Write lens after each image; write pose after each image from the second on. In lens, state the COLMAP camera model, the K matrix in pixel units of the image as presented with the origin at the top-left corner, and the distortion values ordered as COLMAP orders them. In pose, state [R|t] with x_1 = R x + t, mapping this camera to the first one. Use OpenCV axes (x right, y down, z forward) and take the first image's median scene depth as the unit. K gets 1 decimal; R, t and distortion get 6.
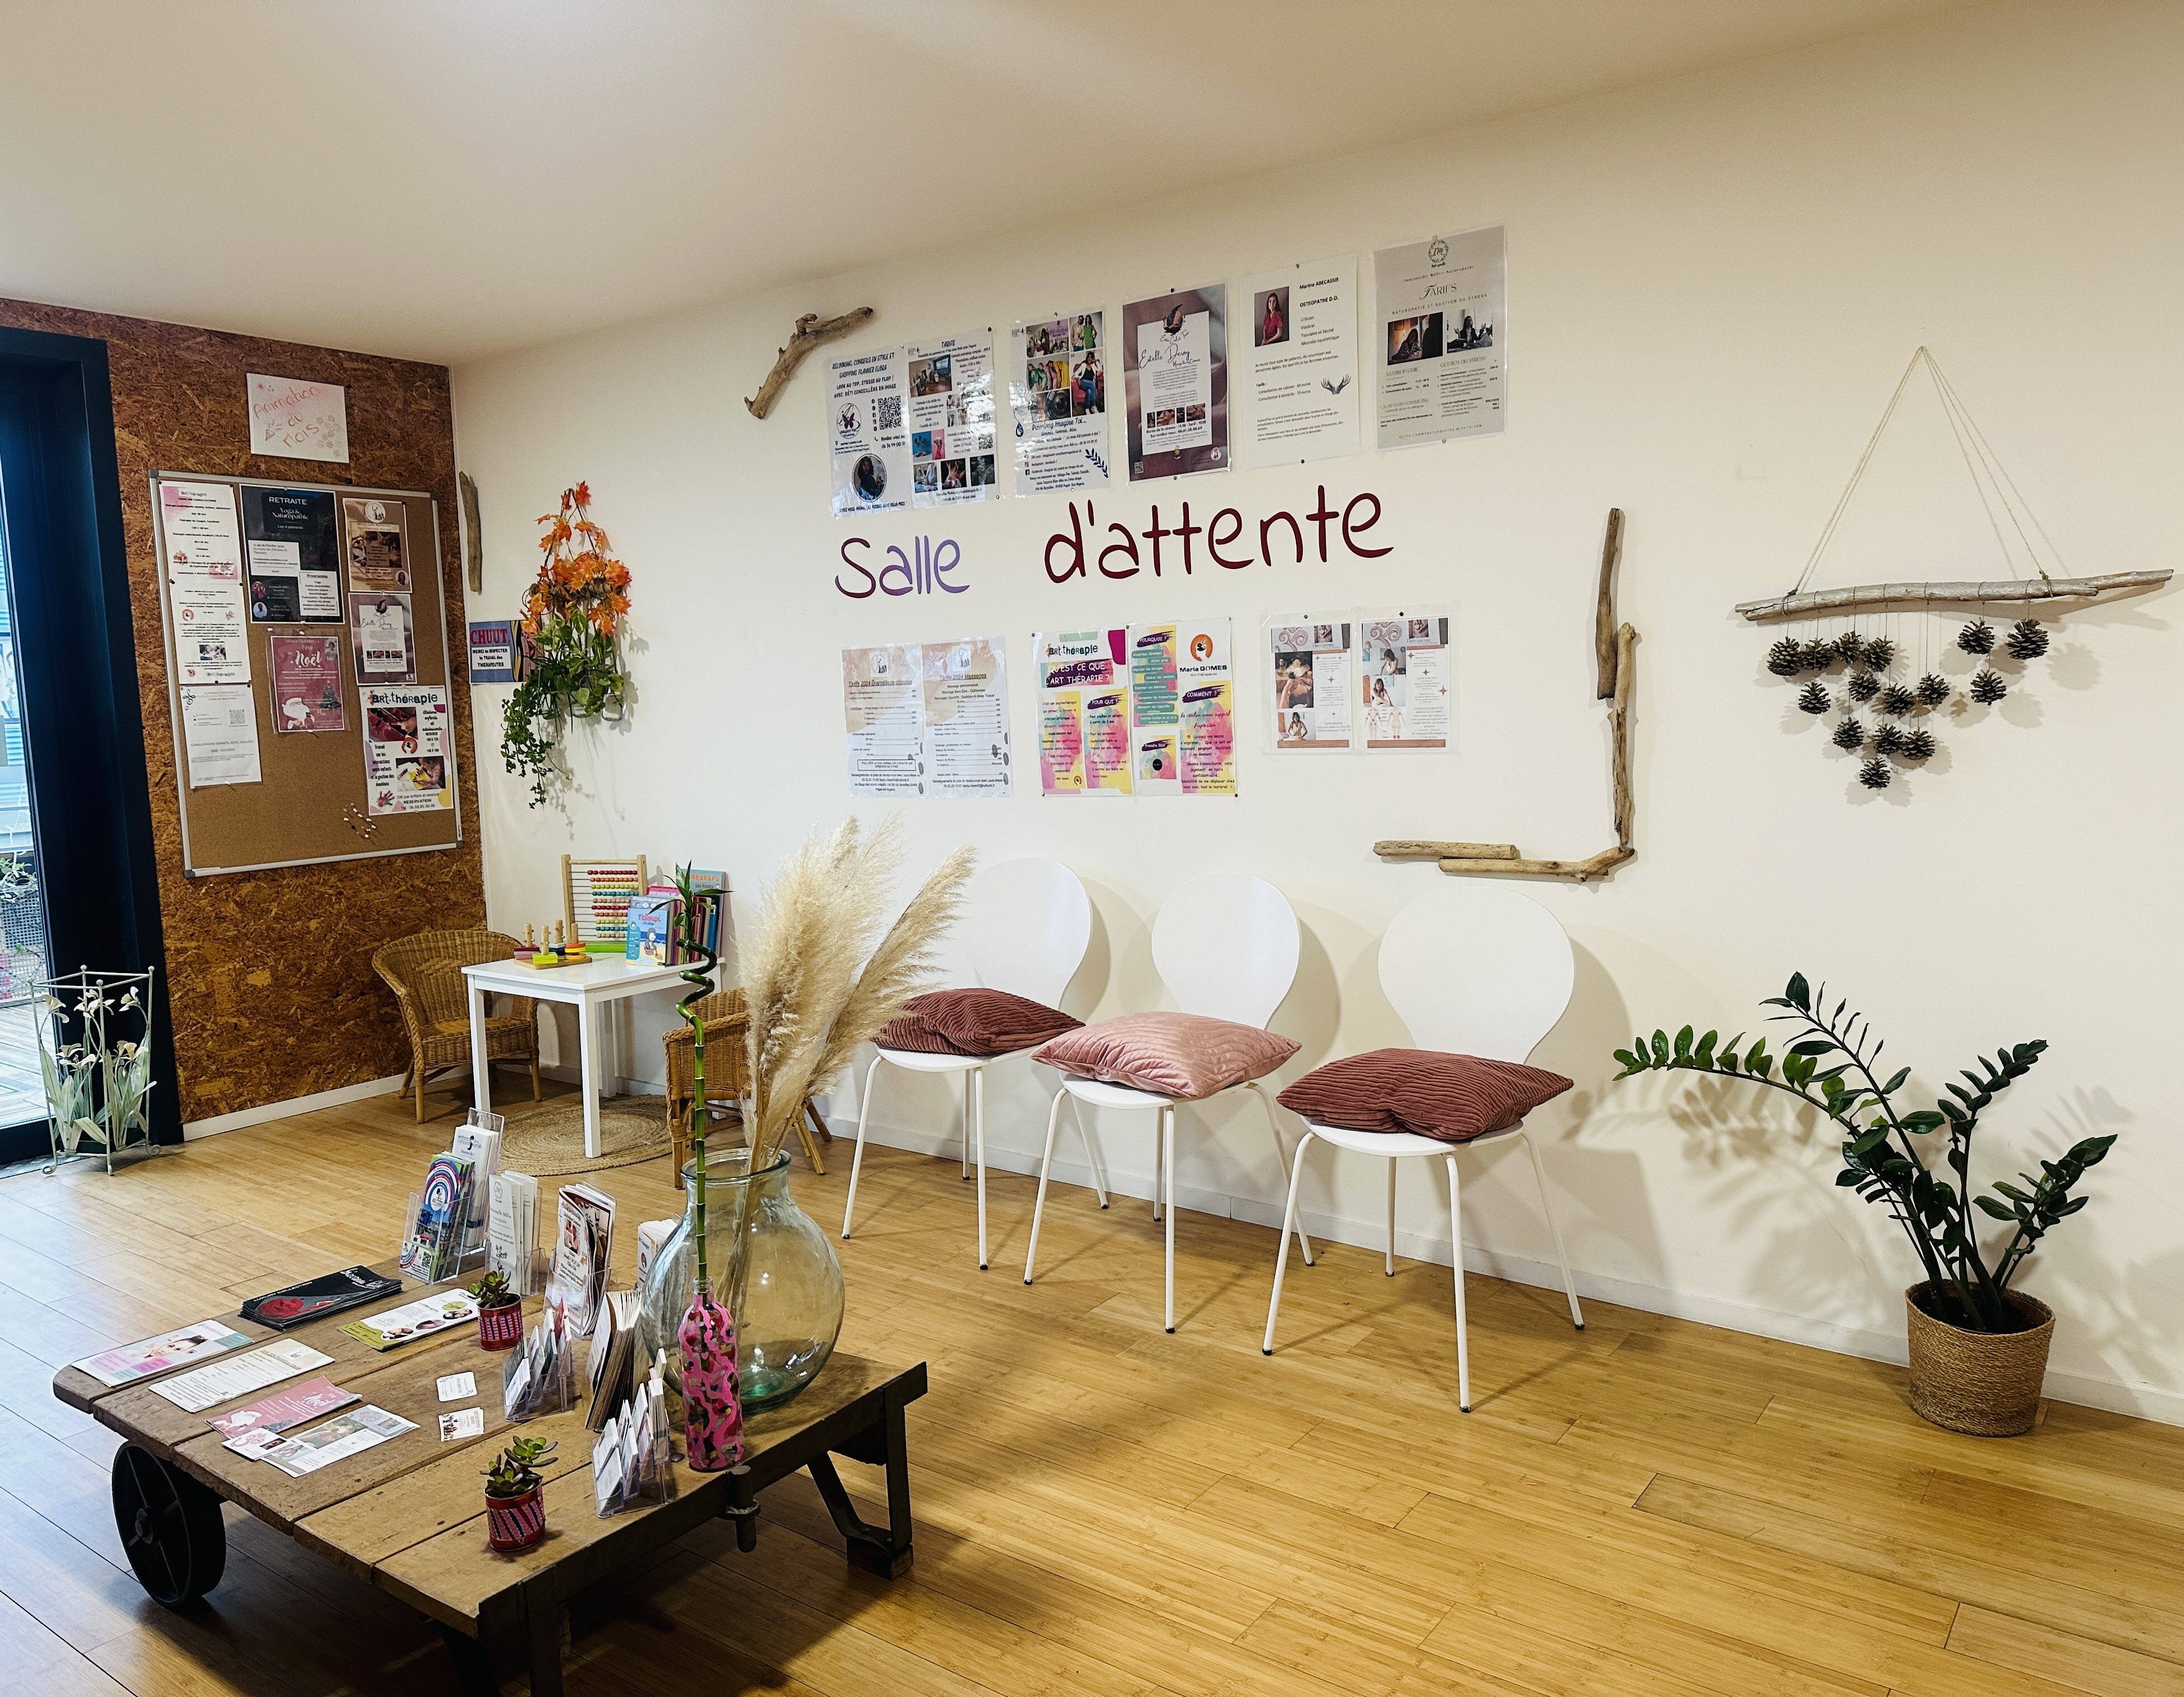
lens RADIAL K [[1607.8, 0, 1093.9], [0, 1607.8, 855.1], [0, 0, 1]] dist [0.005453, 0.001020]
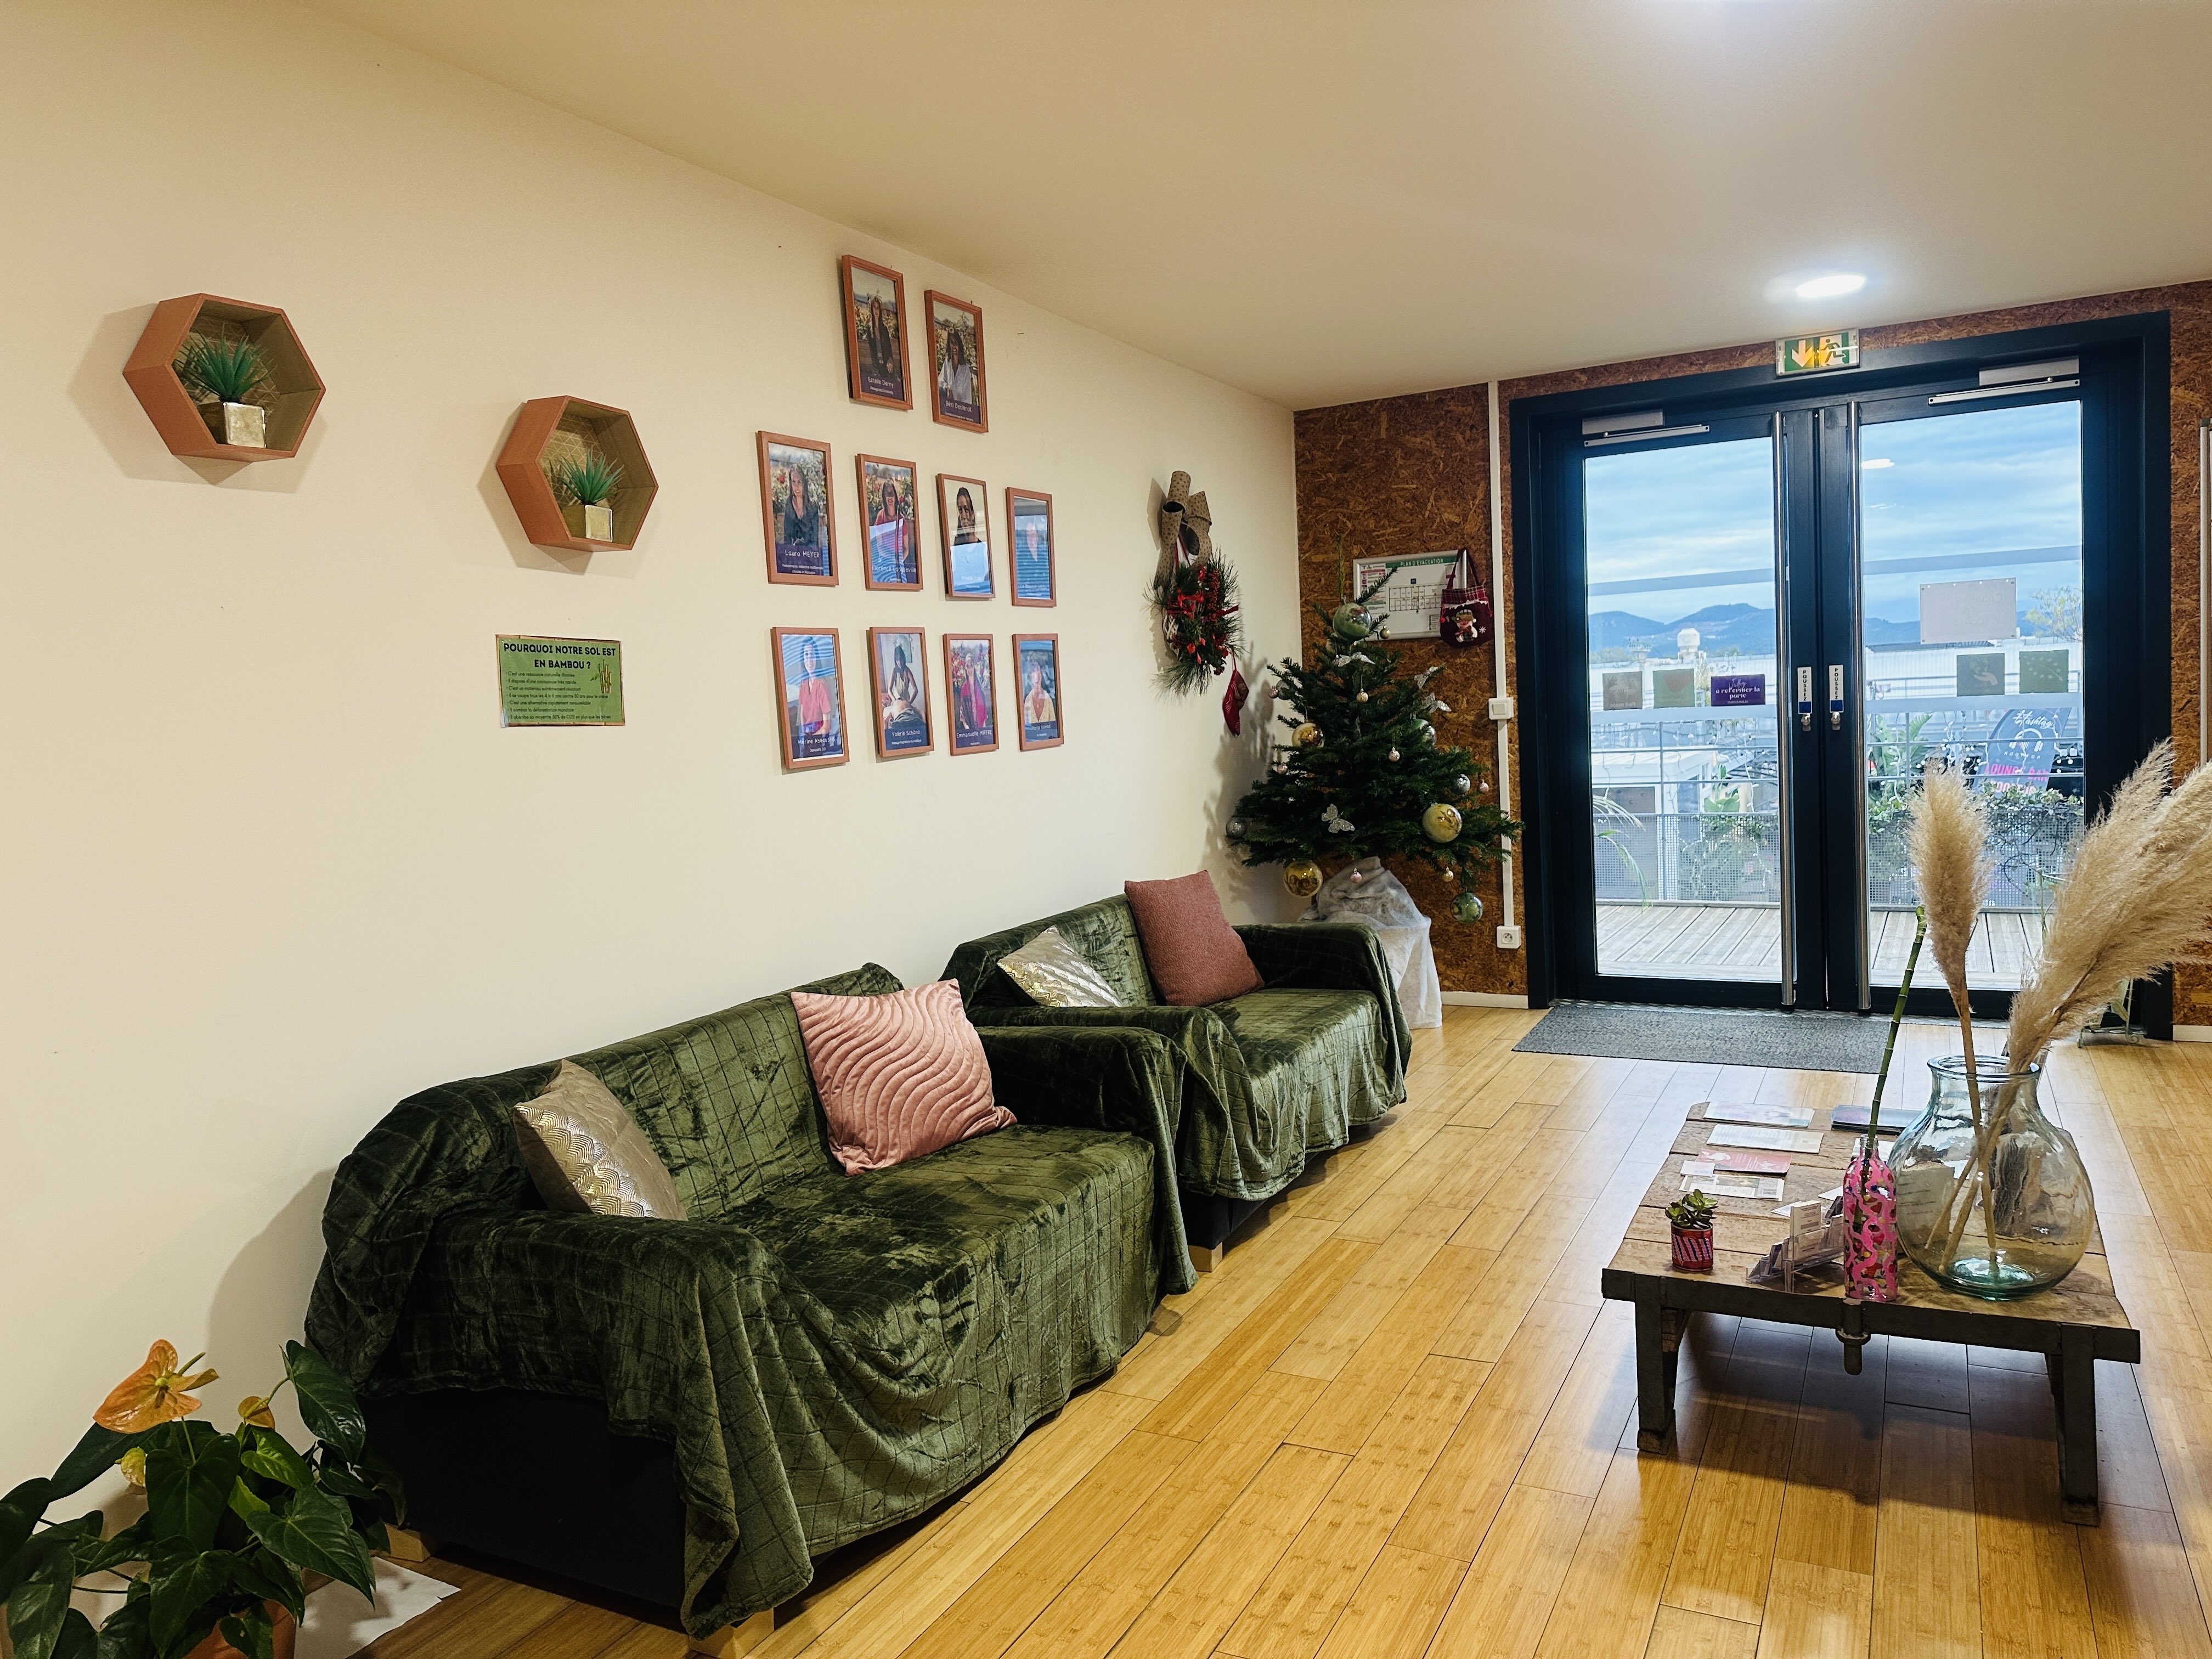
lens RADIAL K [[1540.3, 0, 1107.4], [0, 1540.3, 825.8], [0, 0, 1]] dist [0.000236, -0.000003]
pose [[0.147459, 0.100333, -0.983966, 0.352962], [-0.069238, 0.993448, 0.090924, -0.011031], [0.986642, 0.054720, 0.153439, 0.130381]]
